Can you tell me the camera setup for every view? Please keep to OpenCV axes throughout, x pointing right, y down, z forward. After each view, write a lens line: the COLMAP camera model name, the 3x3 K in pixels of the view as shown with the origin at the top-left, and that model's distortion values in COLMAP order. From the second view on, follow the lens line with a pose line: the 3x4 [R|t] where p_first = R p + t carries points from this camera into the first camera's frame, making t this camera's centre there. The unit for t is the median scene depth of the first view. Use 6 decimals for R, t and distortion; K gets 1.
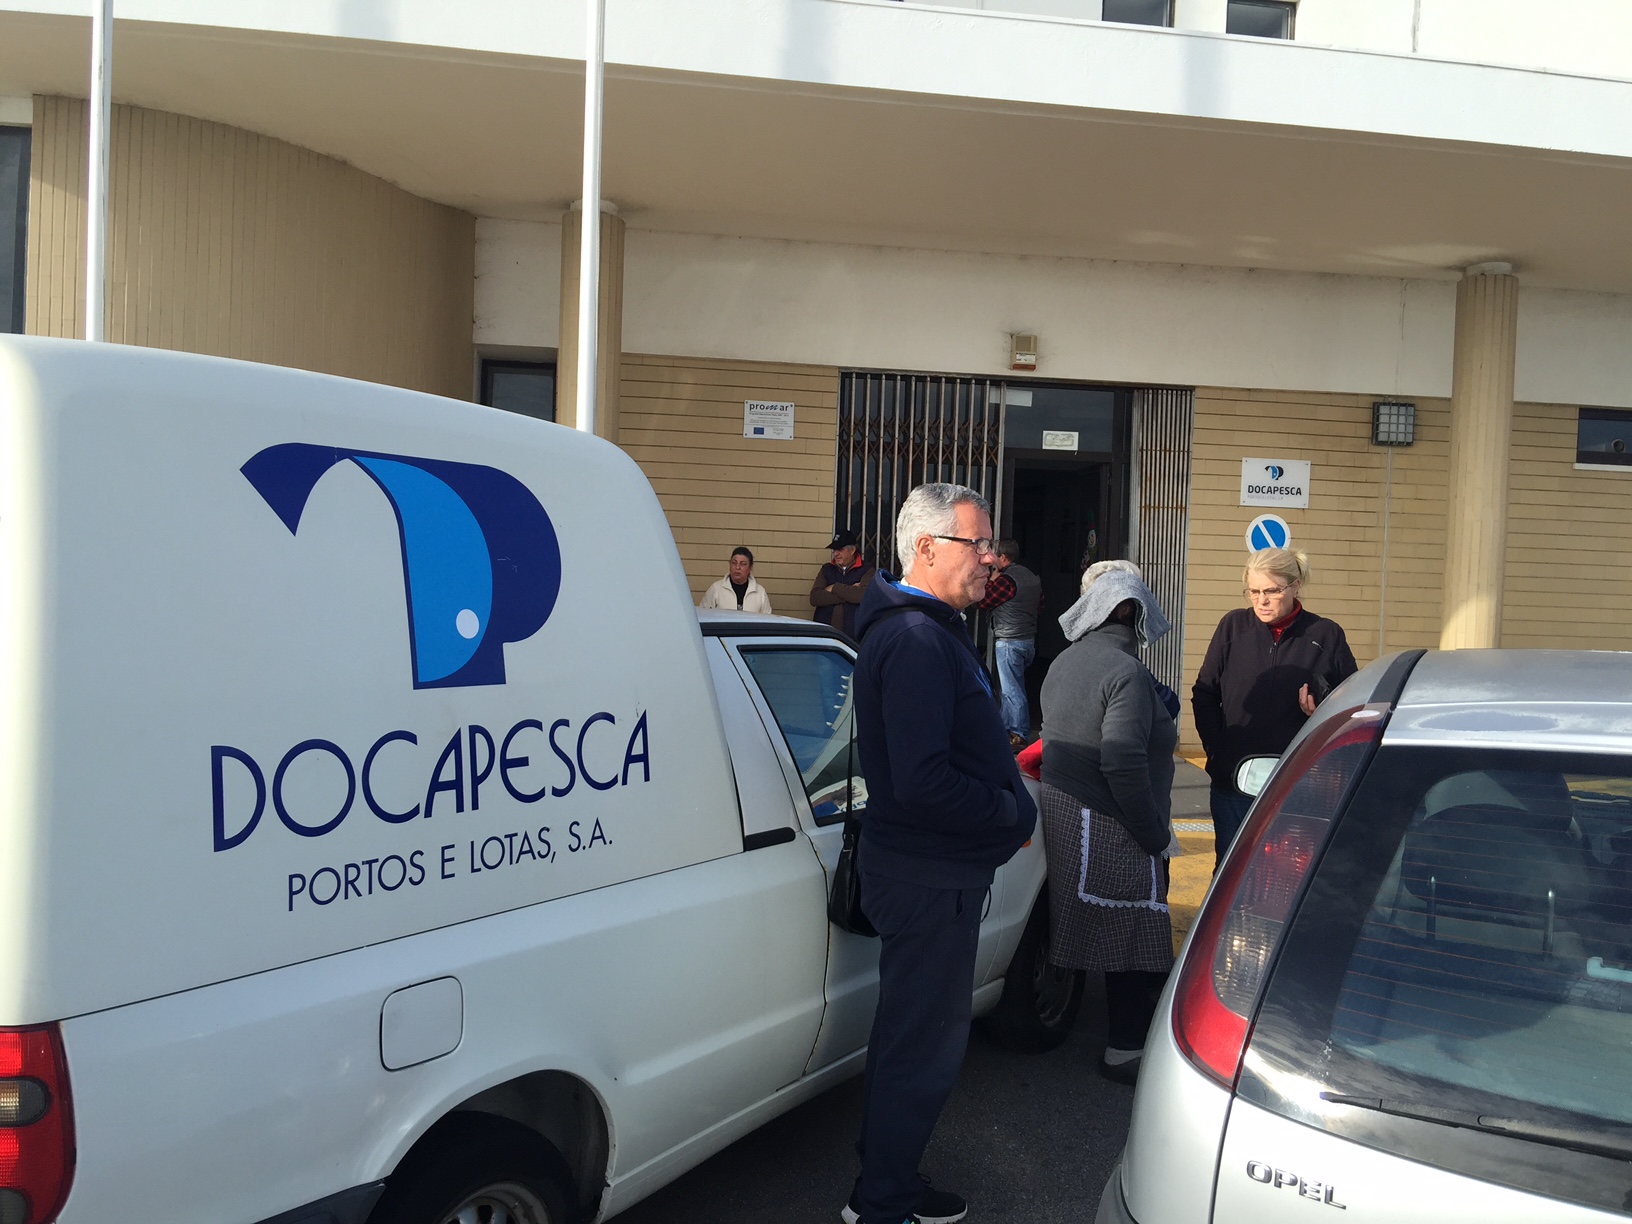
lens RADIAL K [[1375.8, 0, 814.1], [0, 1375.8, 594.5], [0, 0, 1]] dist [0.062669, -0.130056]
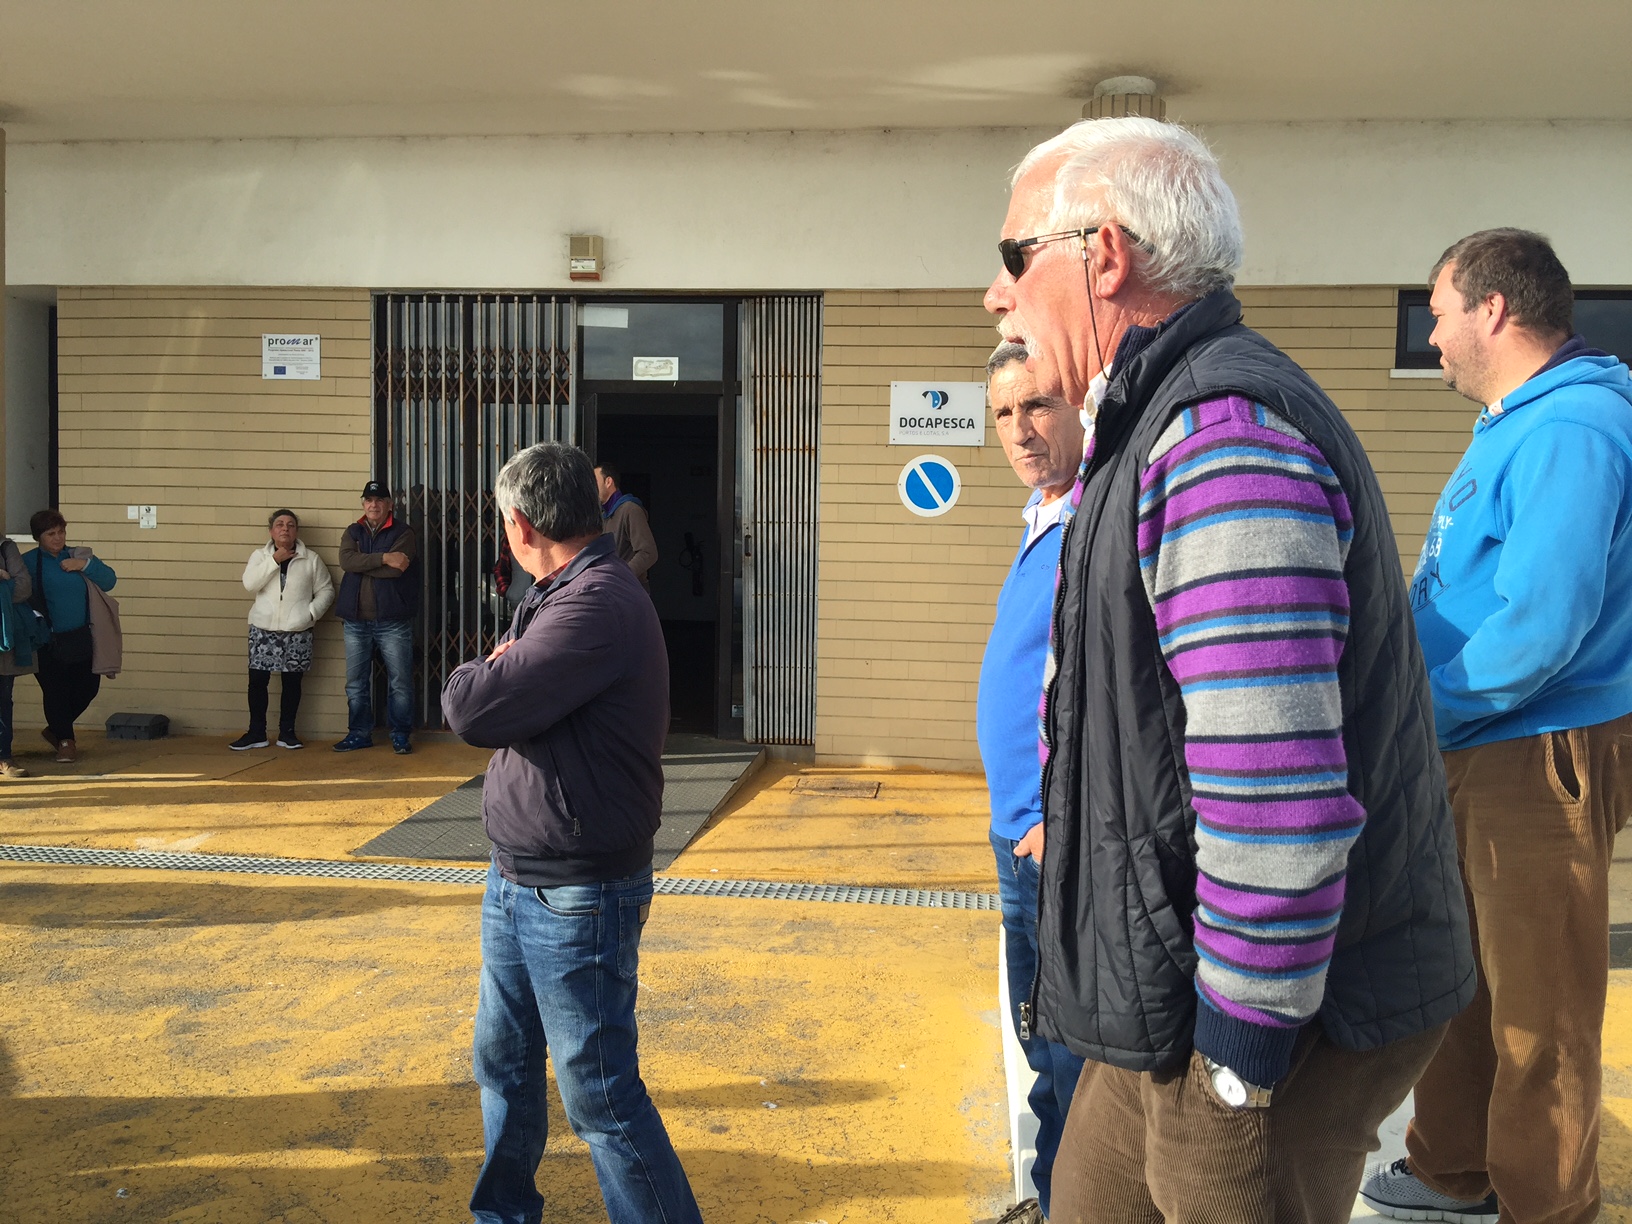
lens RADIAL K [[1449.7, 0, 816.0], [0, 1449.7, 612.0], [0, 0, 1]] dist [0.077849, -0.169922]
pose [[0.966529, -0.002966, -0.256541, 0.480866], [0.007681, 0.999819, 0.017381, 0.014359], [0.256443, -0.018770, 0.966377, 0.213813]]
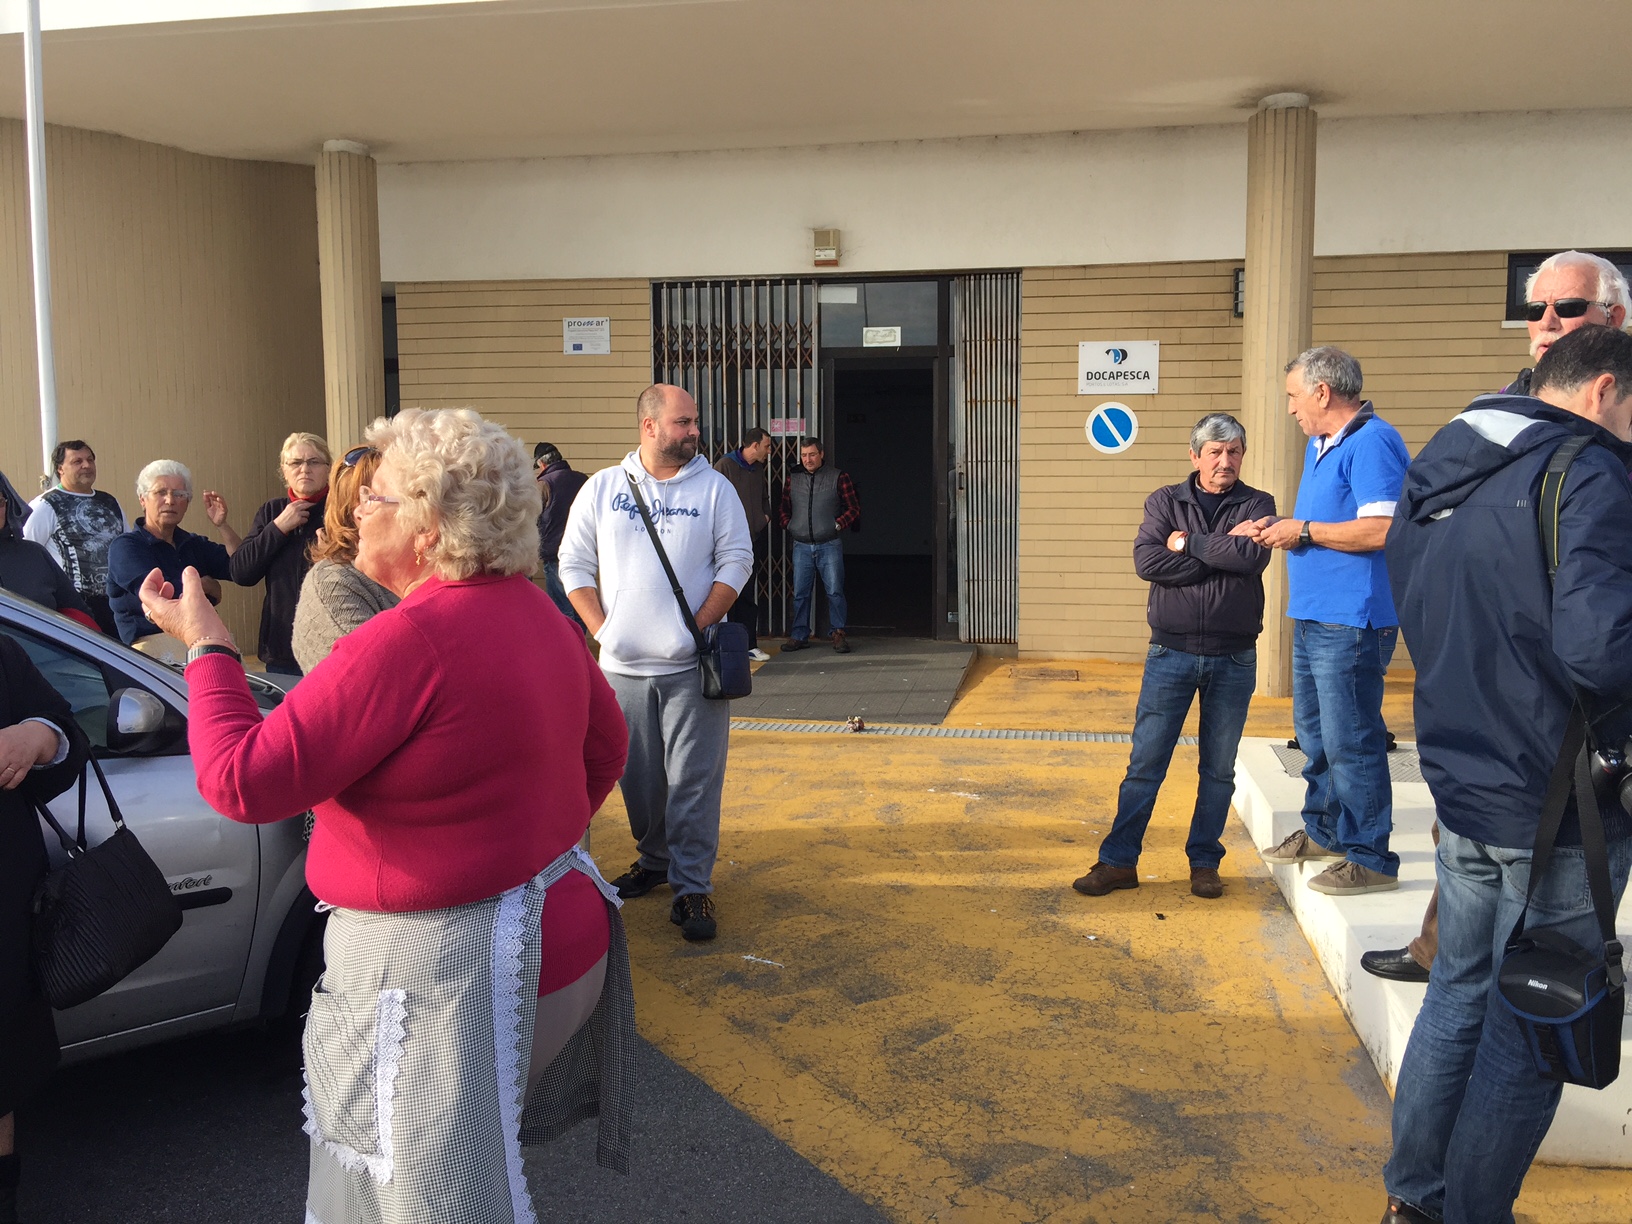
lens RADIAL K [[1383.1, 0, 846.6], [0, 1383.1, 618.6], [0, 0, 1]] dist [0.050348, -0.103886]
pose [[0.948324, -0.004651, -0.317270, 0.461140], [0.026796, 0.997495, 0.065472, 0.020929], [0.316171, -0.070591, 0.946072, 0.060777]]
